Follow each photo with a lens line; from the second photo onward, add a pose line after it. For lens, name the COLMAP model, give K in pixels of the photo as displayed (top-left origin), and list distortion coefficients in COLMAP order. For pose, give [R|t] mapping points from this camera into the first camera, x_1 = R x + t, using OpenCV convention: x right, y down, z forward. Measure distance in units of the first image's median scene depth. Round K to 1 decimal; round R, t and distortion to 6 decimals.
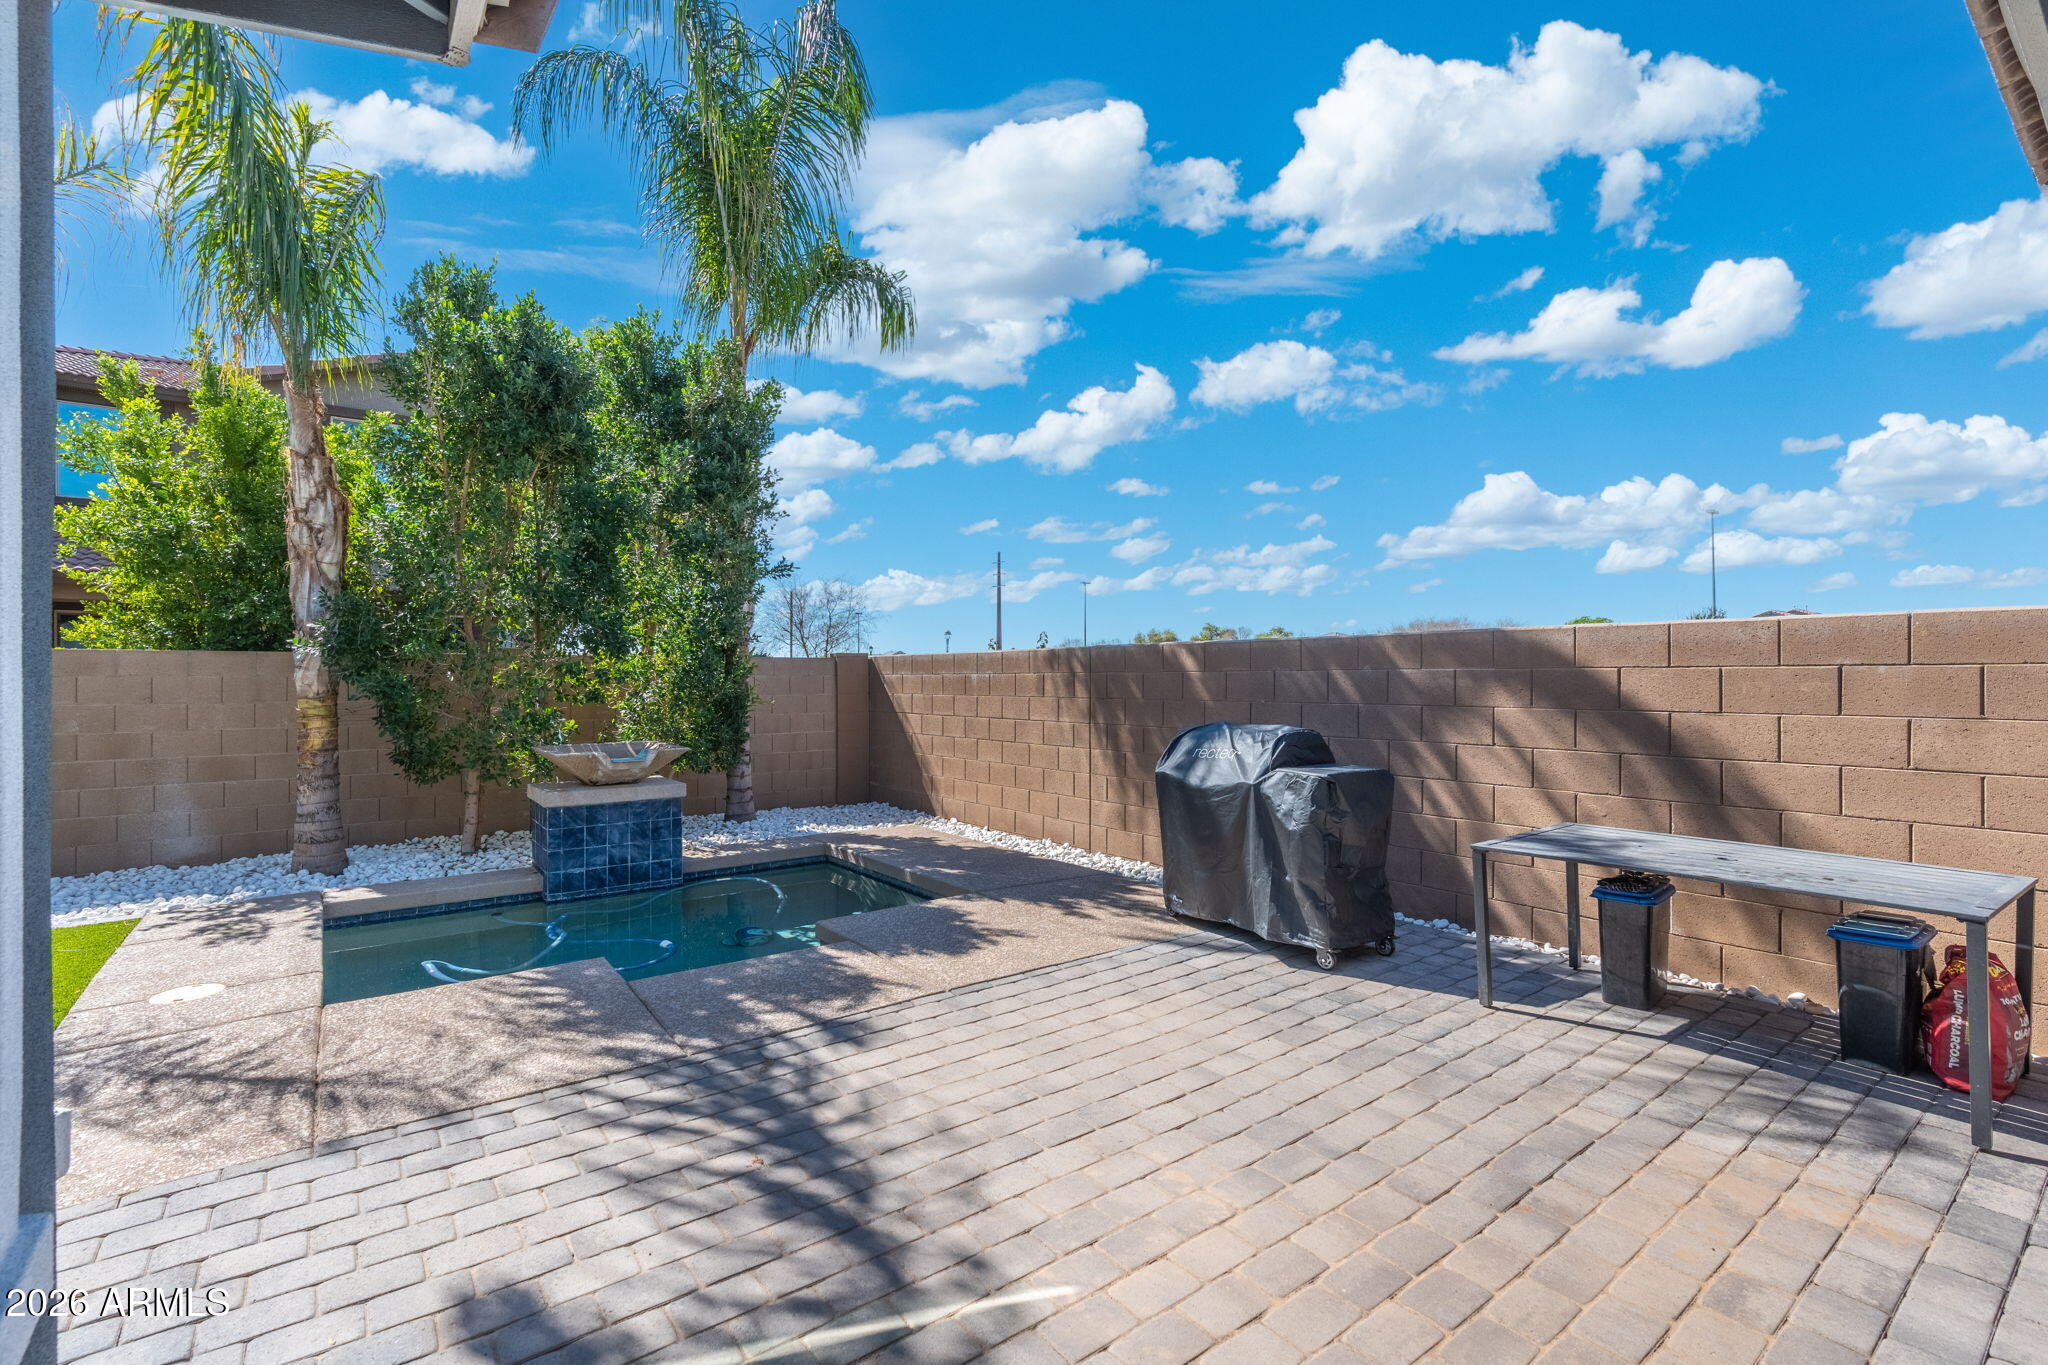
lens RADIAL K [[907.8, 0, 985.7], [0, 907.8, 682.1], [0, 0, 1]] dist [0.012065, -0.003817]
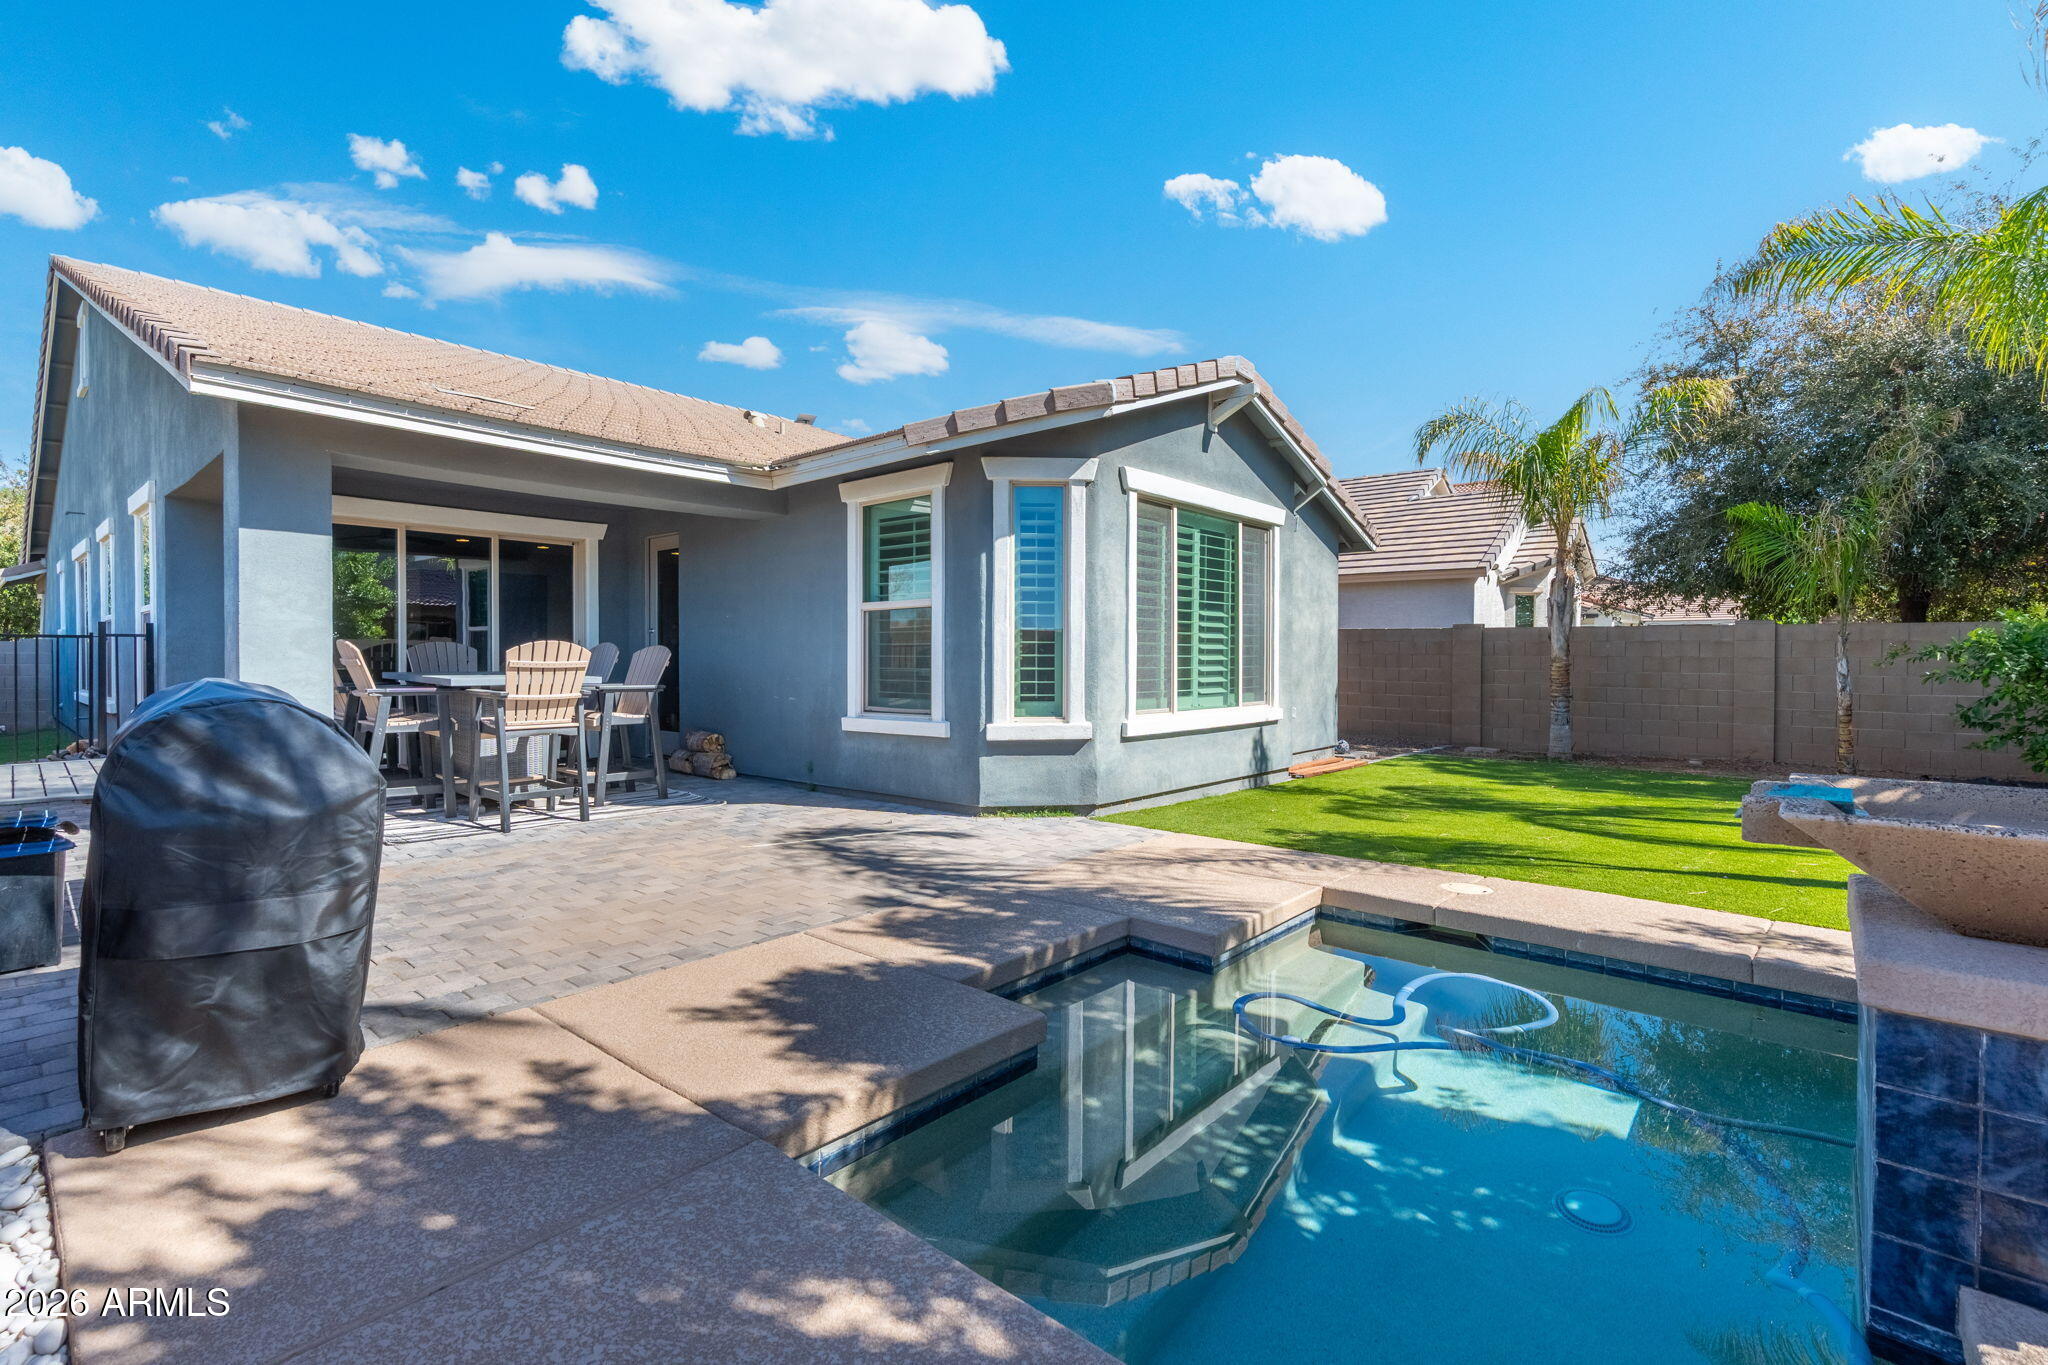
lens RADIAL K [[916.7, 0, 1025.3], [0, 916.7, 656.3], [0, 0, 1]] dist [-0.013390, 0.000760]
pose [[-0.971373, 0.001230, -0.237558, -0.023387], [-0.001520, 0.999934, 0.011395, 0.017117], [0.237556, 0.011430, -0.971307, 1.190991]]
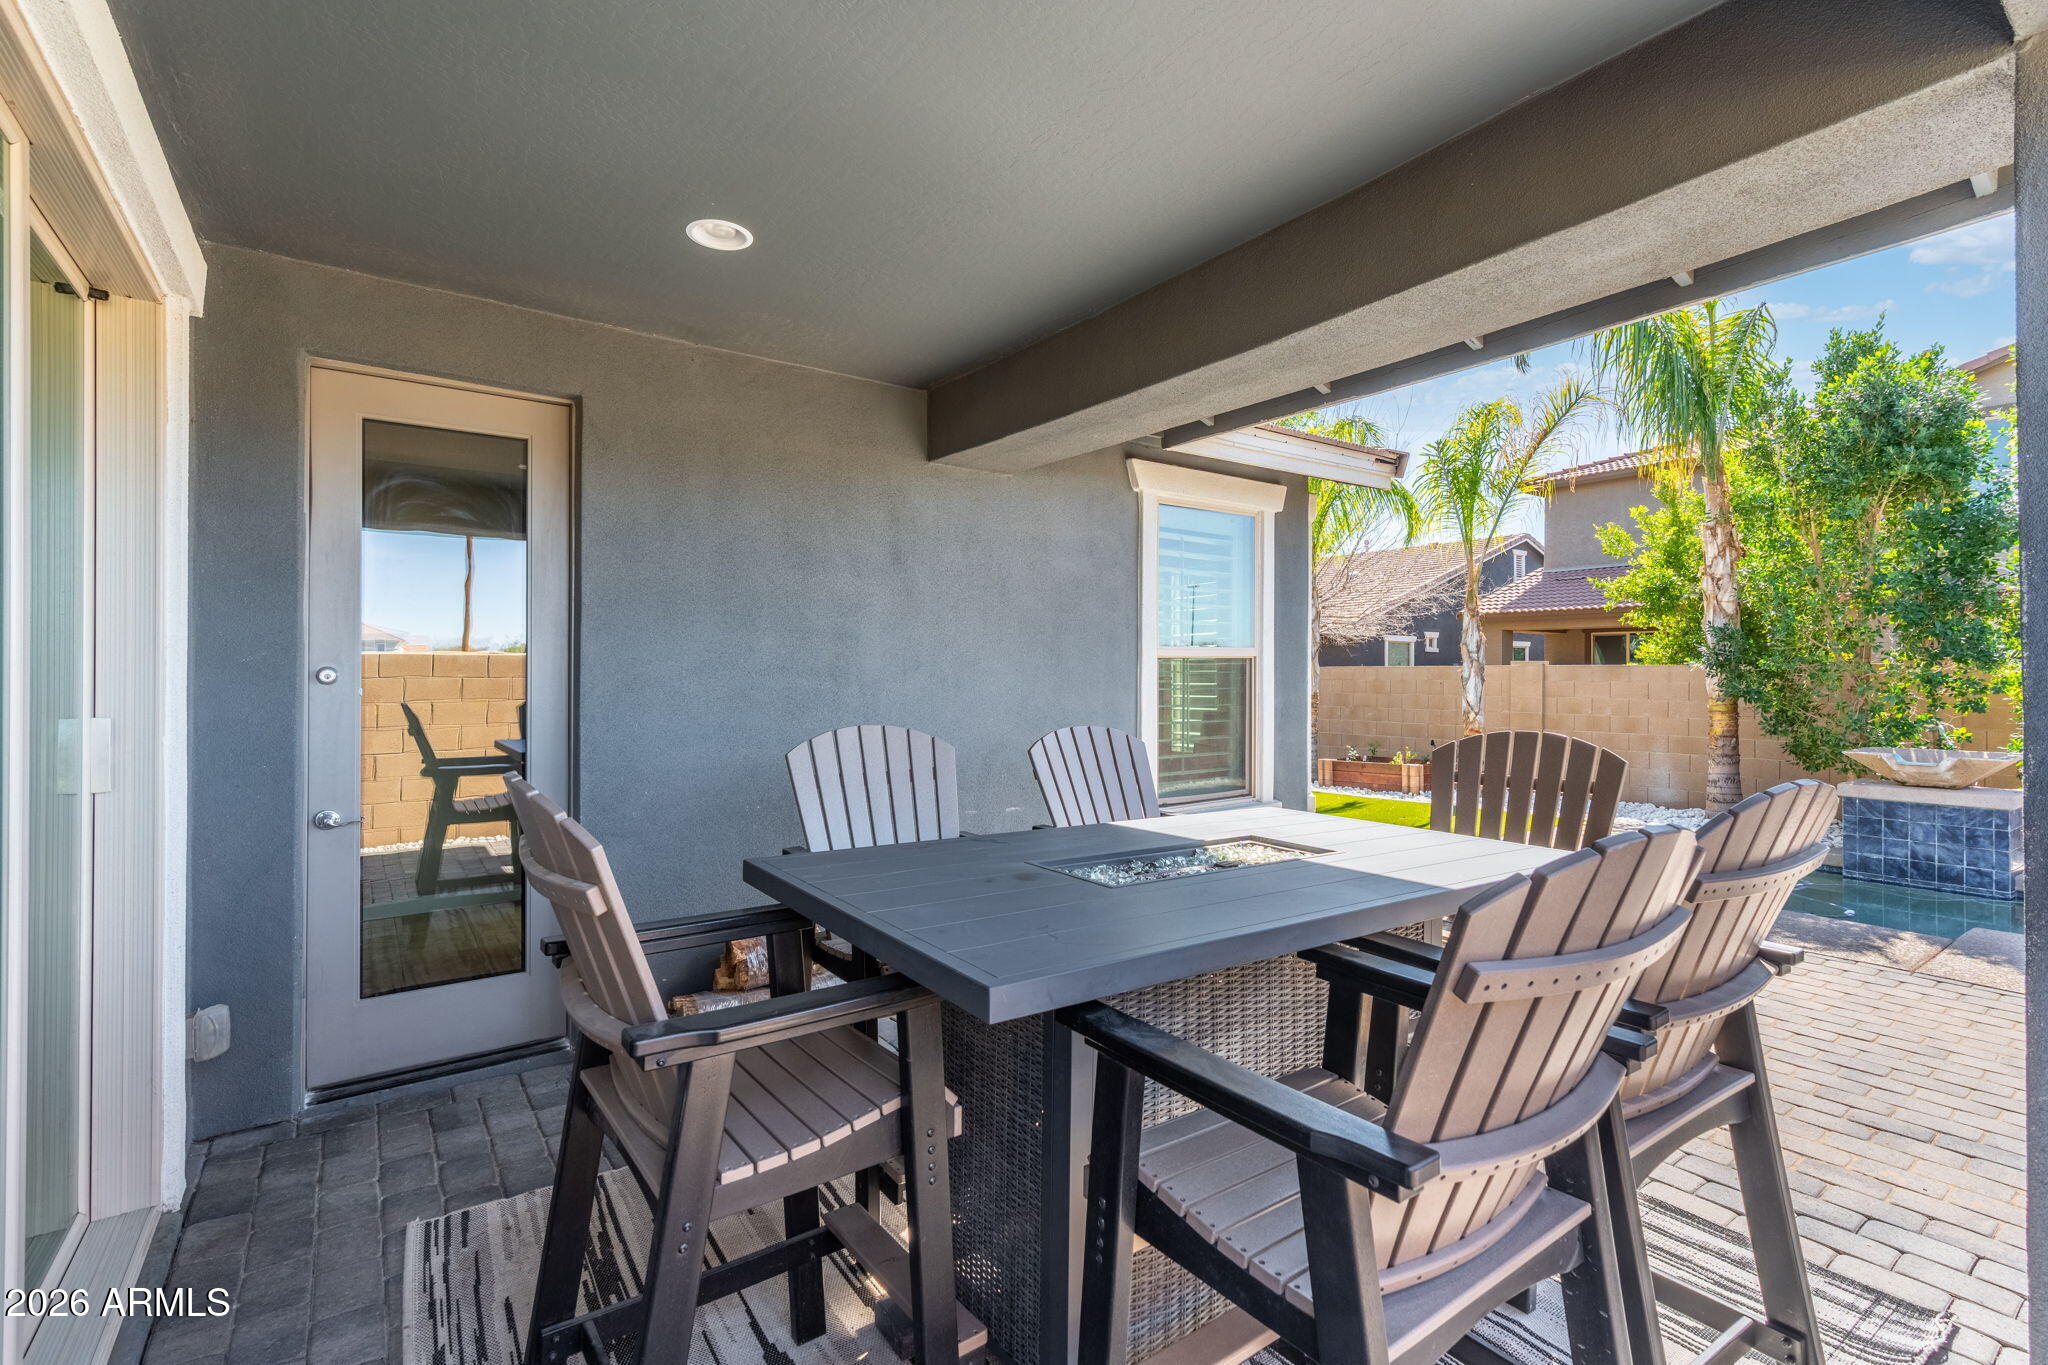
lens RADIAL K [[916.7, 0, 998.3], [0, 916.7, 663.0], [0, 0, 1]] dist [-0.013390, 0.000760]
pose [[-0.019004, -0.009383, -0.999775, 0.675722], [-0.010269, 0.999905, -0.009189, -0.012849], [0.999767, 0.010092, -0.019099, -0.077409]]
